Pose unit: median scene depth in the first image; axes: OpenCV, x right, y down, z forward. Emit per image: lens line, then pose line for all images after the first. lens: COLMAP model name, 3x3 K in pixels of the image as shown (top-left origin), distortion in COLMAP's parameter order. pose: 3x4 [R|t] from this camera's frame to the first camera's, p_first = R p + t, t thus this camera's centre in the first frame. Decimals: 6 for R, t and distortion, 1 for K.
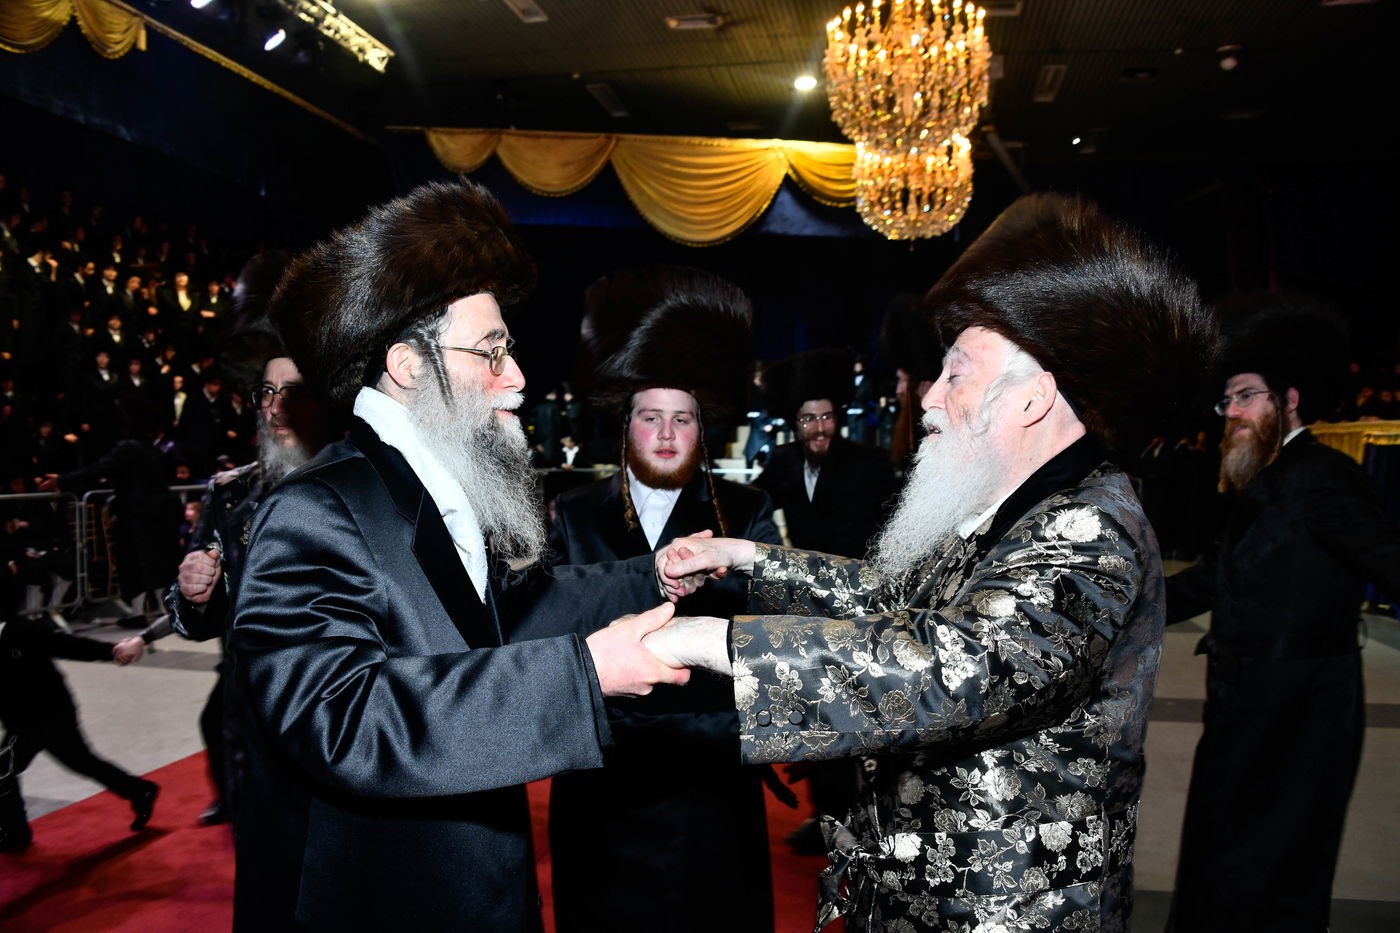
lens RADIAL K [[1096.3, 0, 703.5], [0, 1096.3, 462.5], [0, 0, 1]] dist [-0.094357, 0.015183]
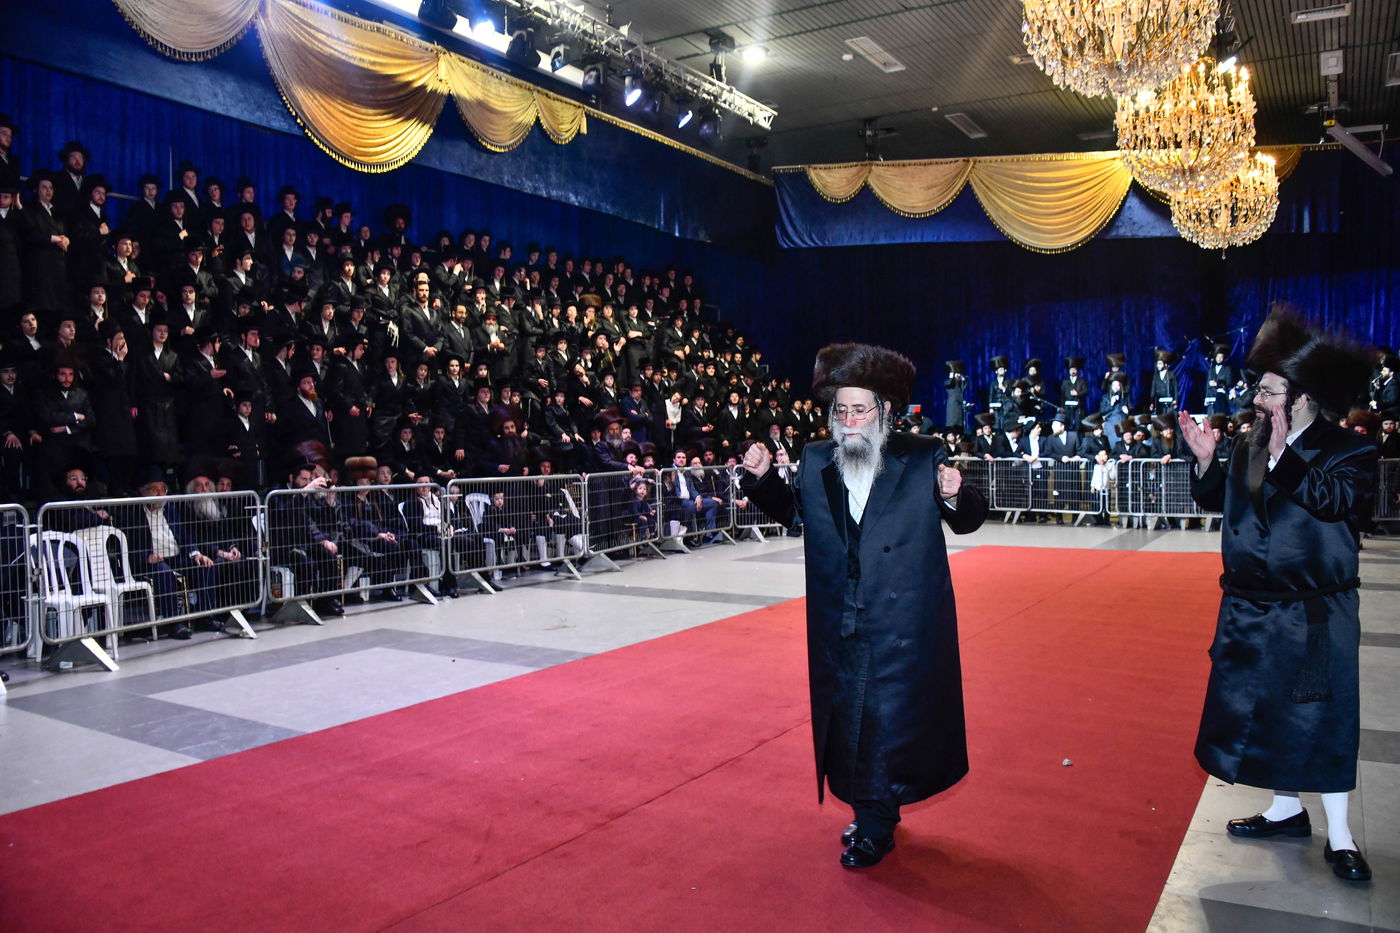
lens RADIAL K [[1096.3, 0, 701.4], [0, 1096.3, 466.9], [0, 0, 1]] dist [-0.094357, 0.015183]
pose [[0.937372, -0.012605, -0.348100, 0.041486], [0.013936, 0.999902, 0.001320, 0.010233], [0.348050, -0.006089, 0.937456, -0.142928]]
